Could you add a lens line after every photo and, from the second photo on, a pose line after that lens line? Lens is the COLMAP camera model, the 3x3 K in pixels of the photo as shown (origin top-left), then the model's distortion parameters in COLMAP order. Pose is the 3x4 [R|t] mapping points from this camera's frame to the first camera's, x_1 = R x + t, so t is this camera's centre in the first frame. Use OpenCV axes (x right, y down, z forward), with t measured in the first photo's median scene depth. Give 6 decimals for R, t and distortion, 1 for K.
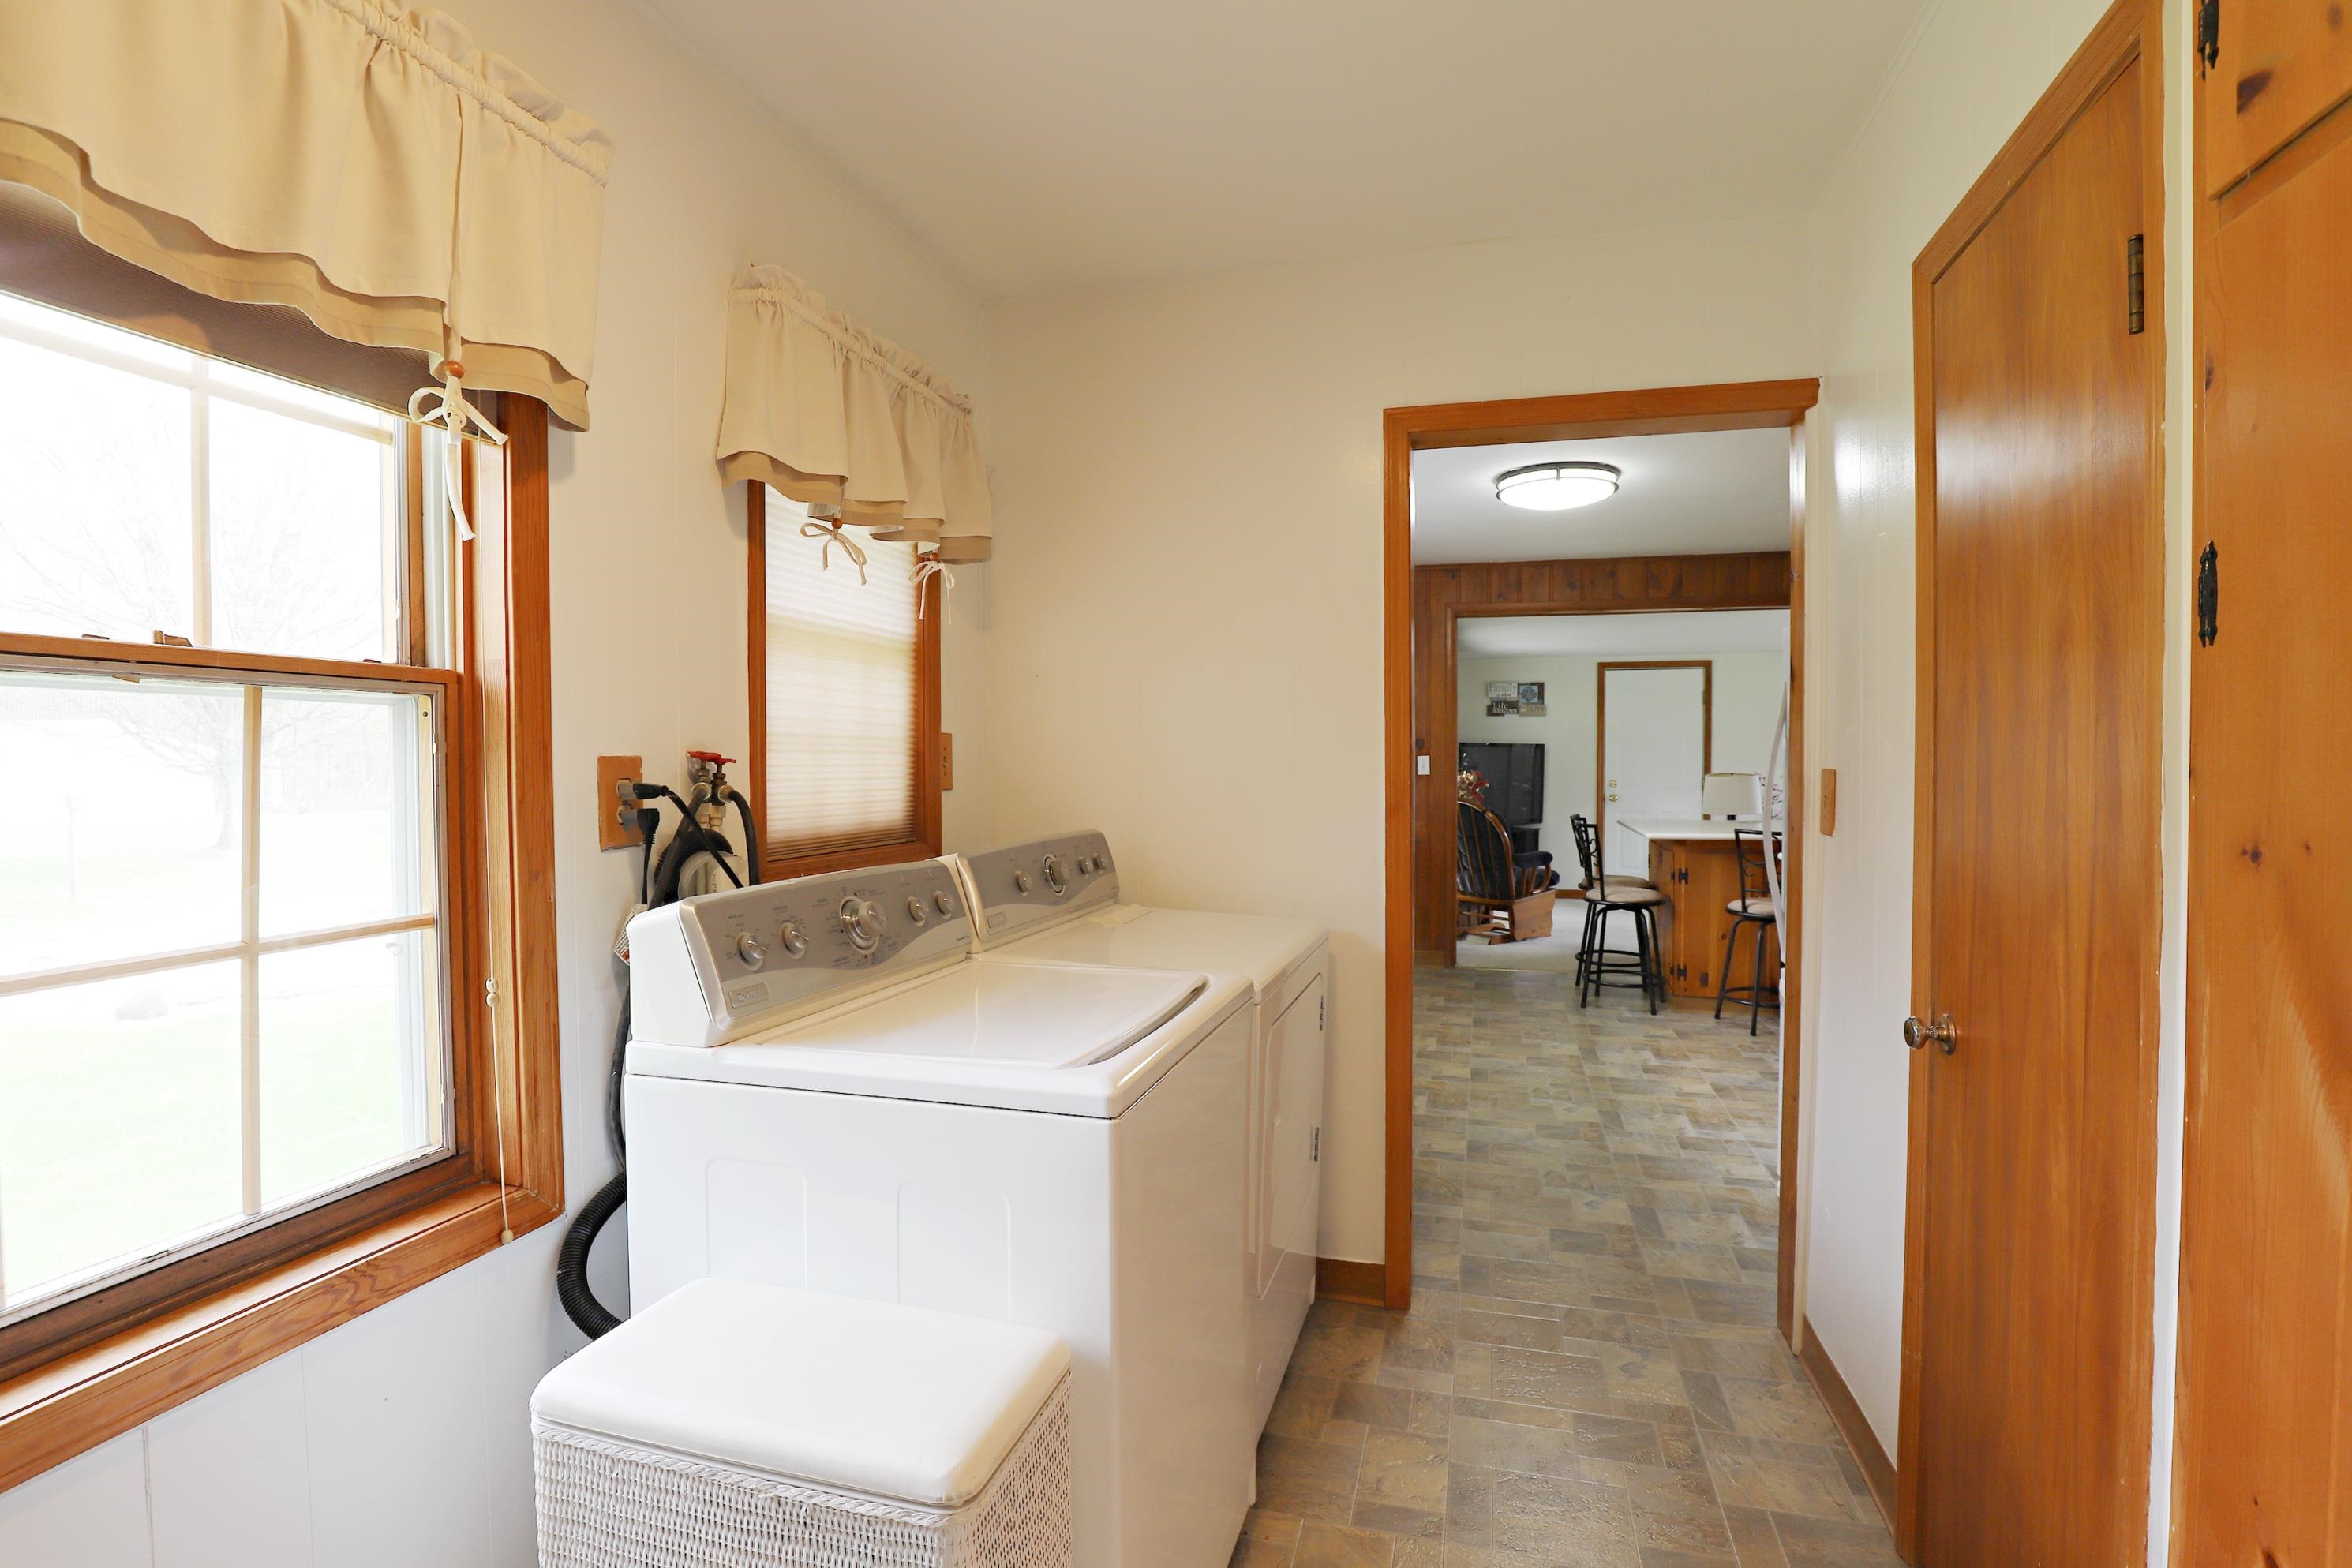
lens RADIAL K [[1079.5, 0, 1177.4], [0, 1079.5, 788.7], [0, 0, 1]] dist [-0.003446, -0.000091]
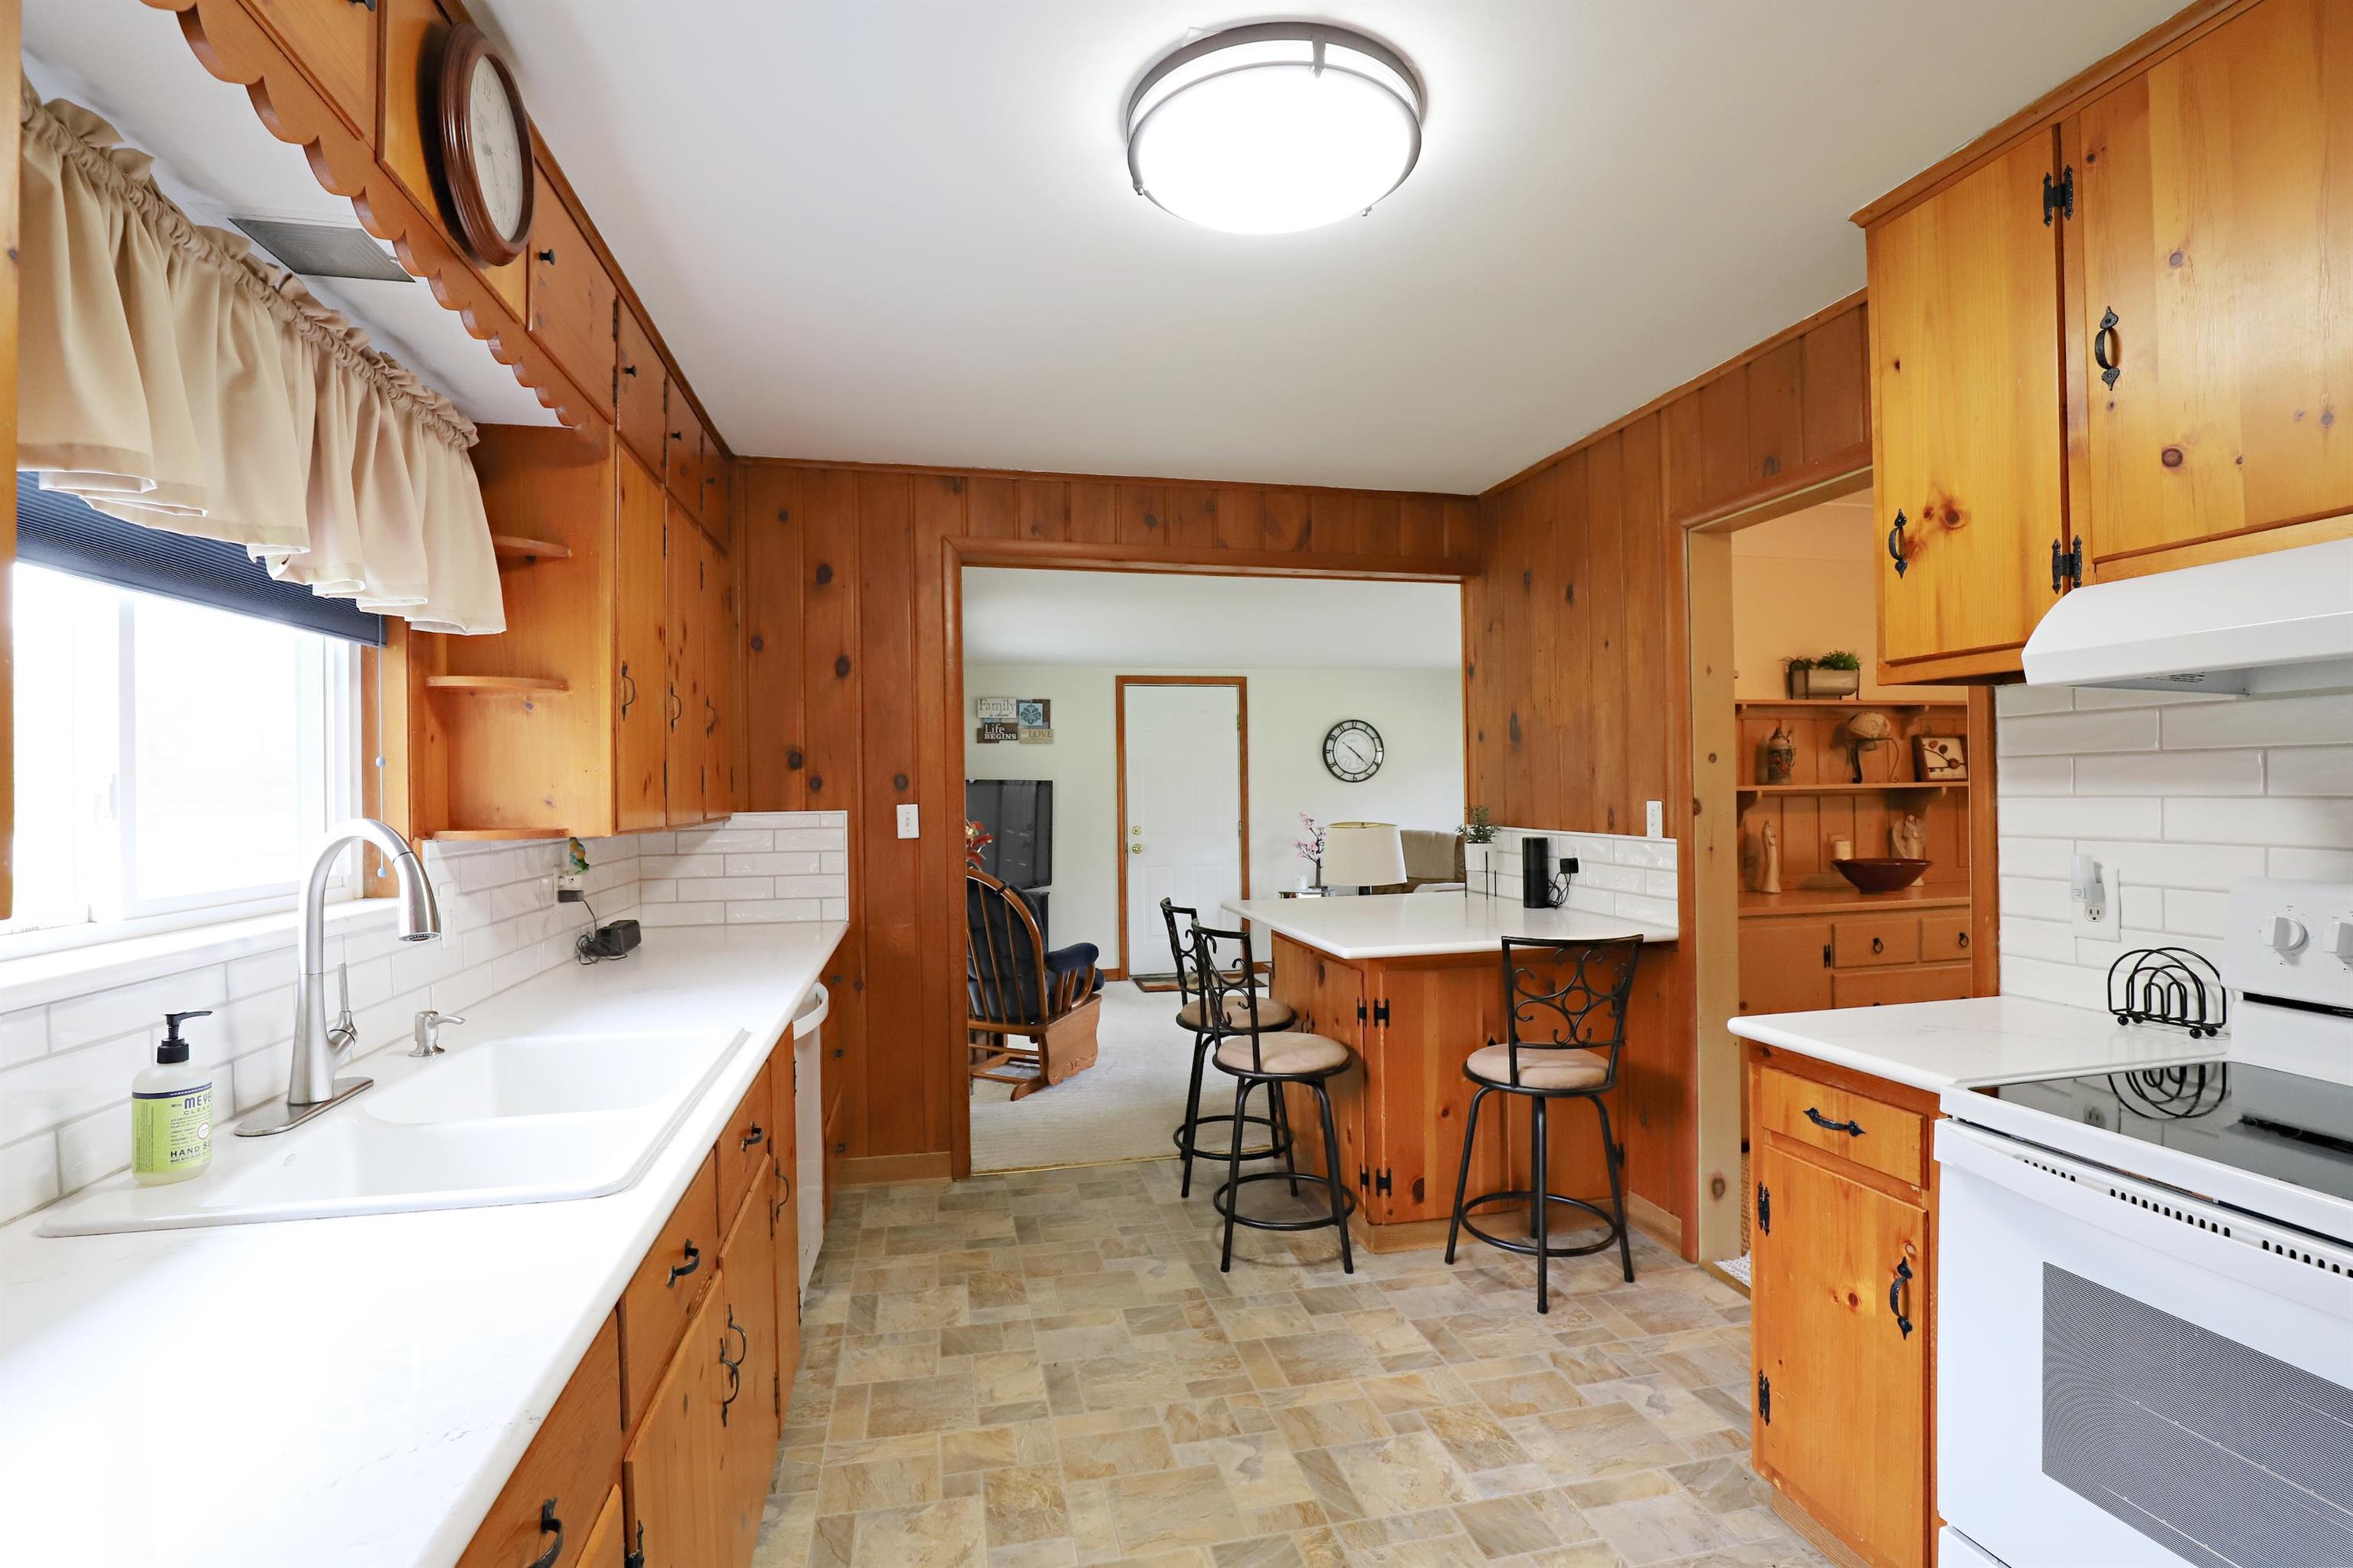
lens RADIAL K [[1080.1, 0, 1180.9], [0, 1080.1, 795.1], [0, 0, 1]] dist [-0.003446, -0.000091]
pose [[0.876615, -0.015413, 0.480946, 0.072281], [0.028210, 0.999414, -0.019391, -0.018517], [-0.480365, 0.030566, 0.876536, 0.386902]]
